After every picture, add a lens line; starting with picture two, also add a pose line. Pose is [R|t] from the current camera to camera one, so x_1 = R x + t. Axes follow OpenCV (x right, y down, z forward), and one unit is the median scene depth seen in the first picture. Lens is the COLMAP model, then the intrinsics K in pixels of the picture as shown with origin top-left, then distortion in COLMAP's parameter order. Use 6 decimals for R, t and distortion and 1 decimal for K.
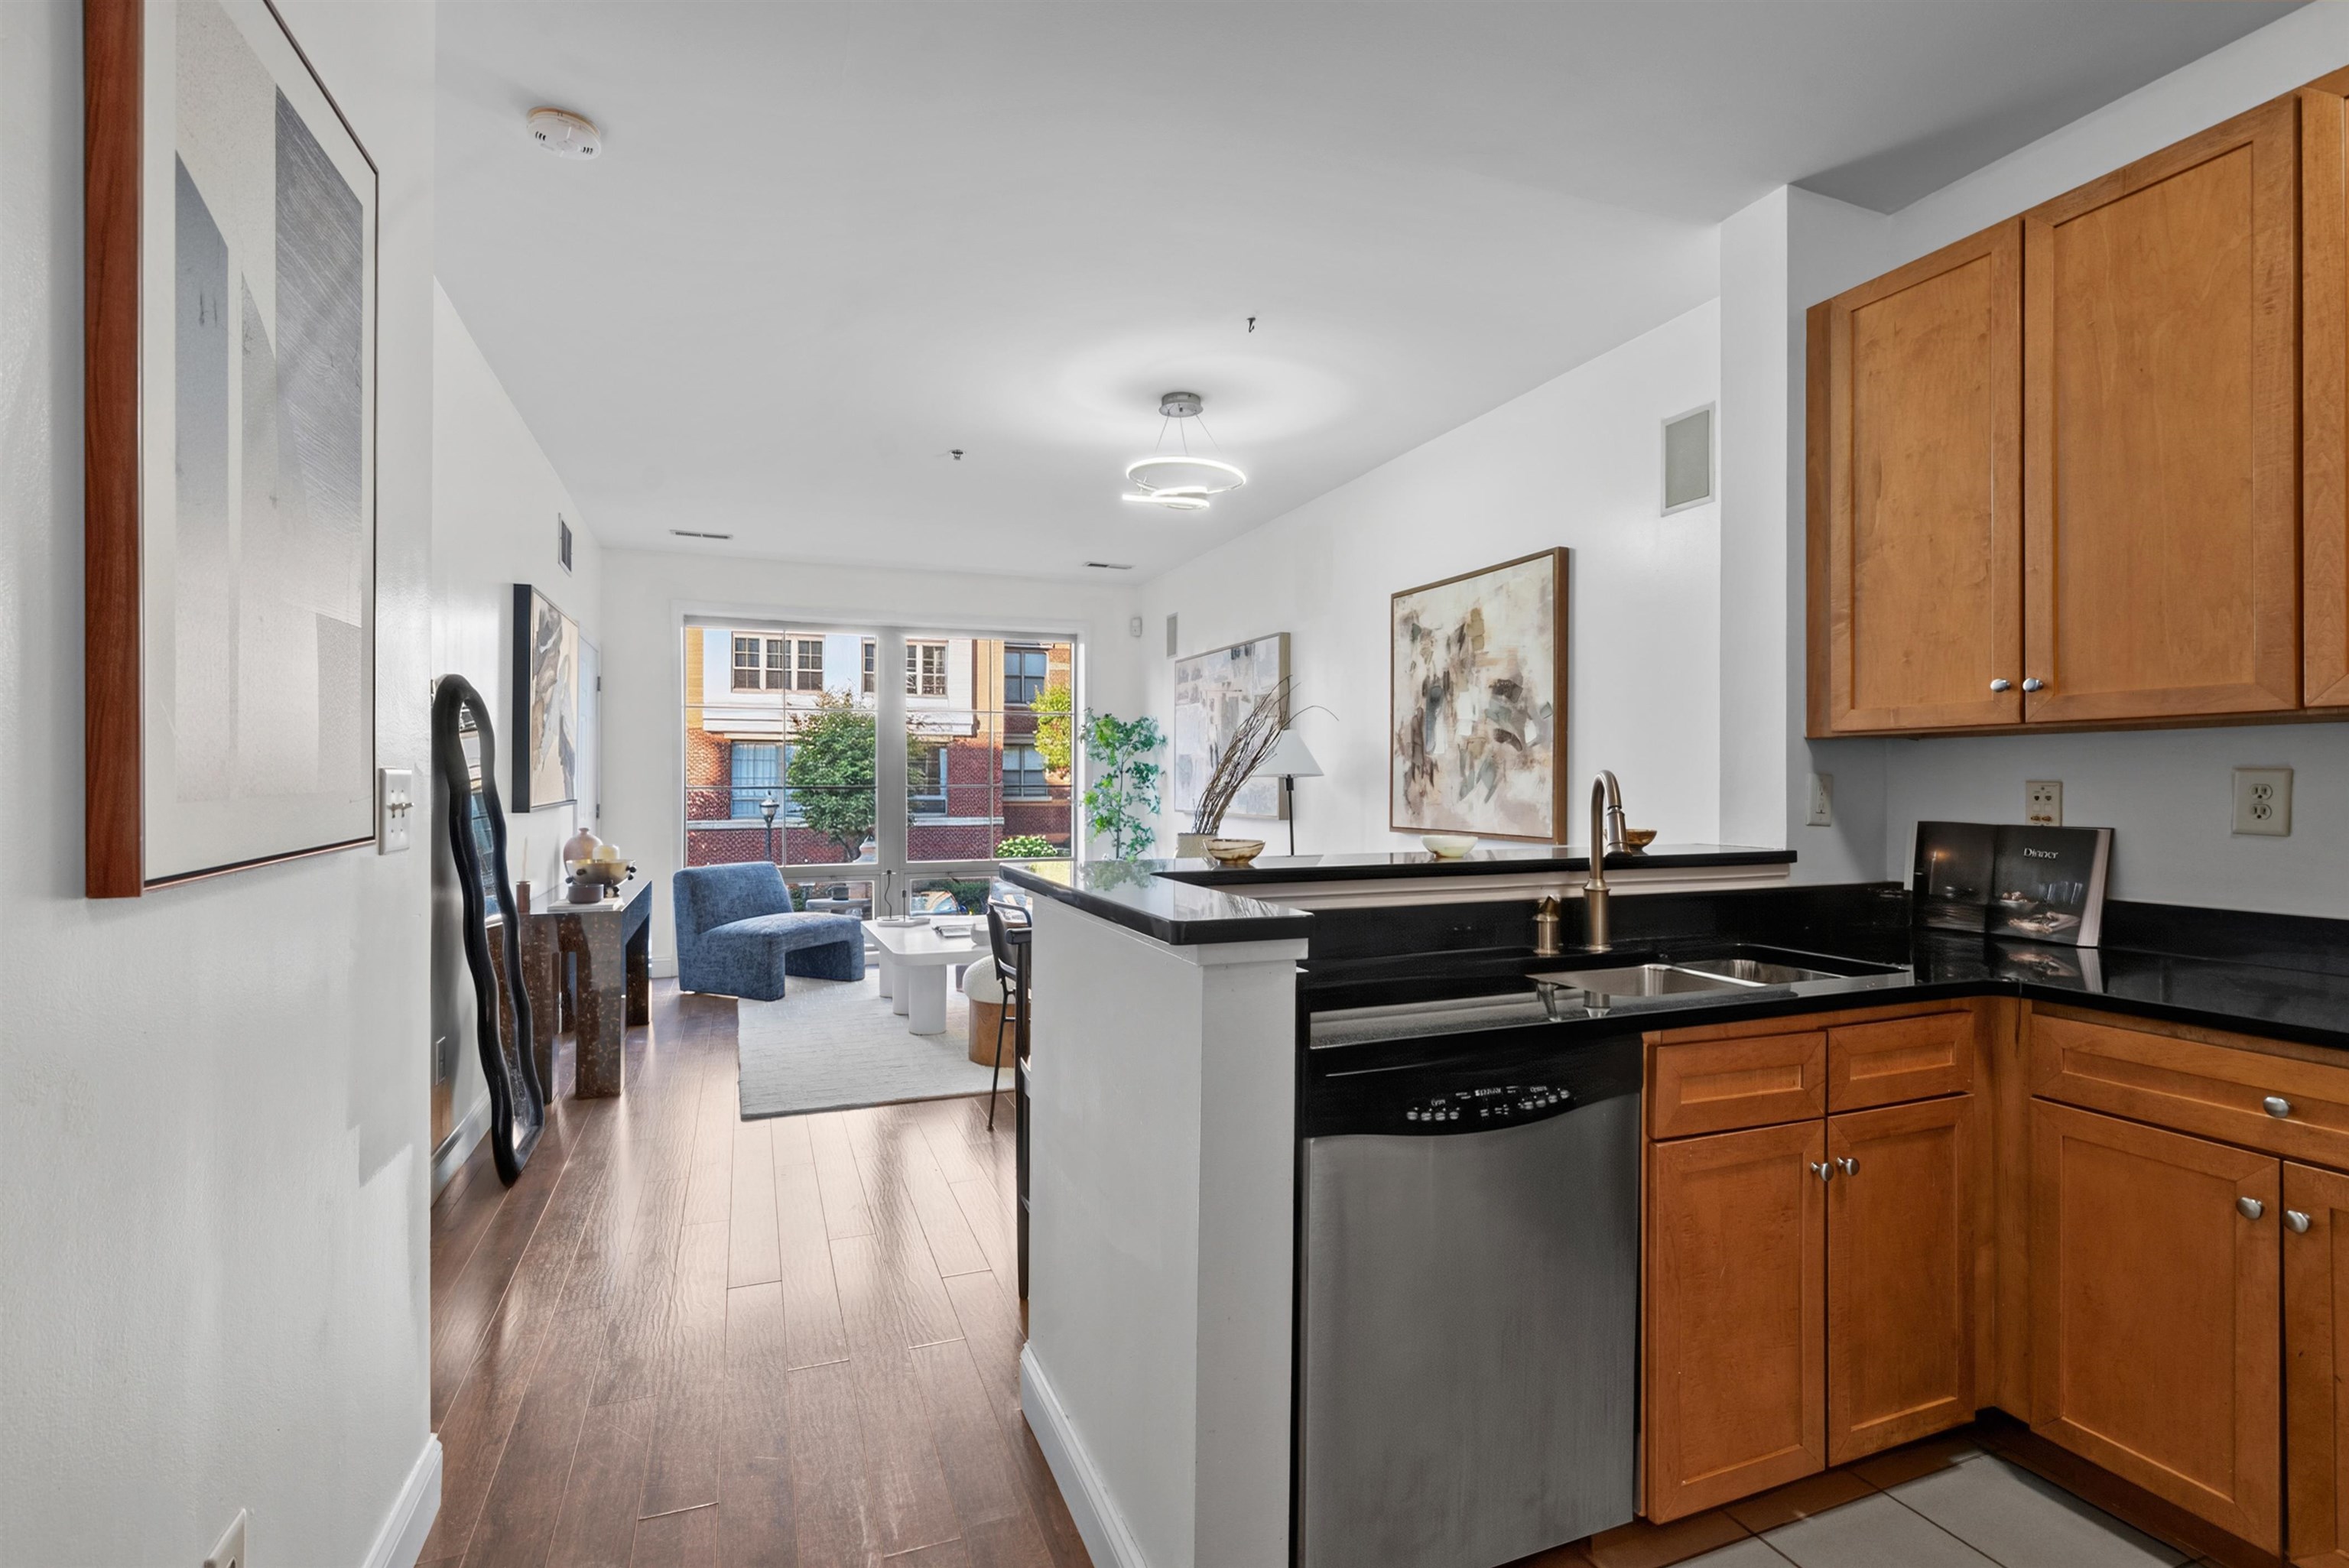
lens RADIAL K [[1074.5, 0, 1172.9], [0, 1074.5, 779.2], [0, 0, 1]] dist [0.001899, 0.000671]
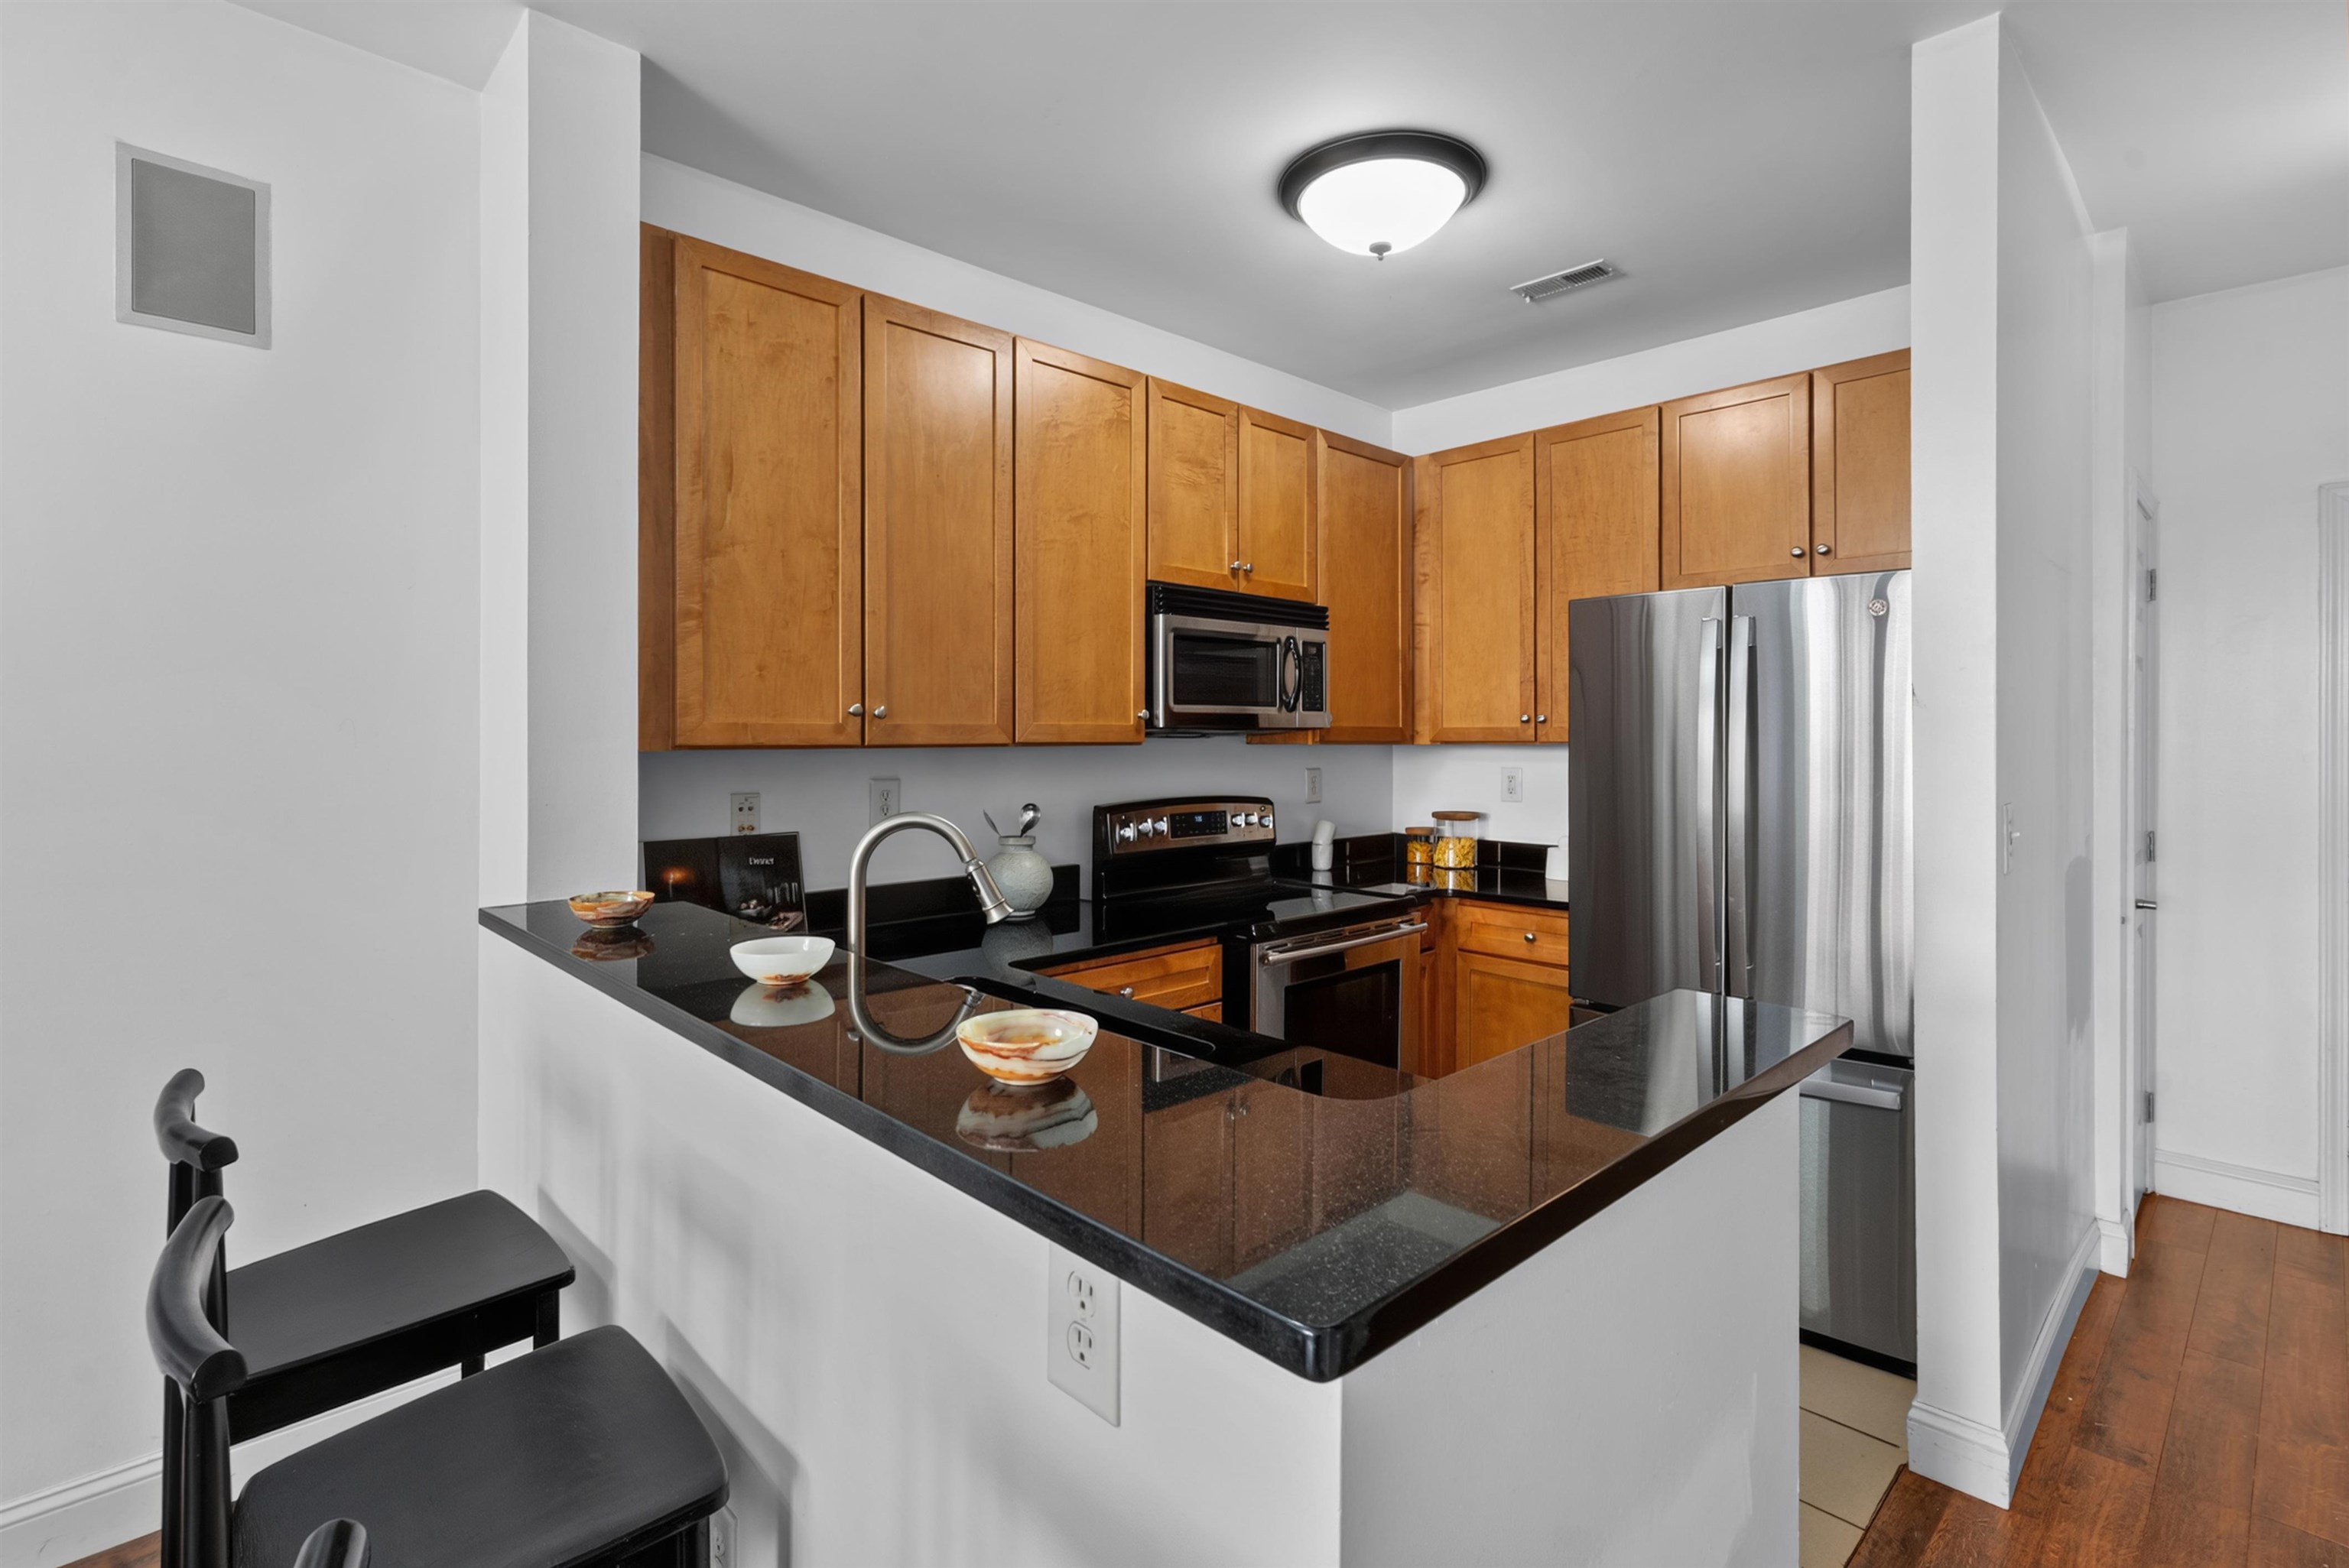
lens RADIAL K [[1084.1, 0, 1163.5], [0, 1084.1, 751.8], [0, 0, 1]] dist [-0.001595, 0.000290]
pose [[-0.362342, -0.013617, 0.931946, -0.371086], [-0.003710, 0.999906, 0.013168, -0.059519], [-0.932038, 0.001314, -0.362359, 1.086677]]
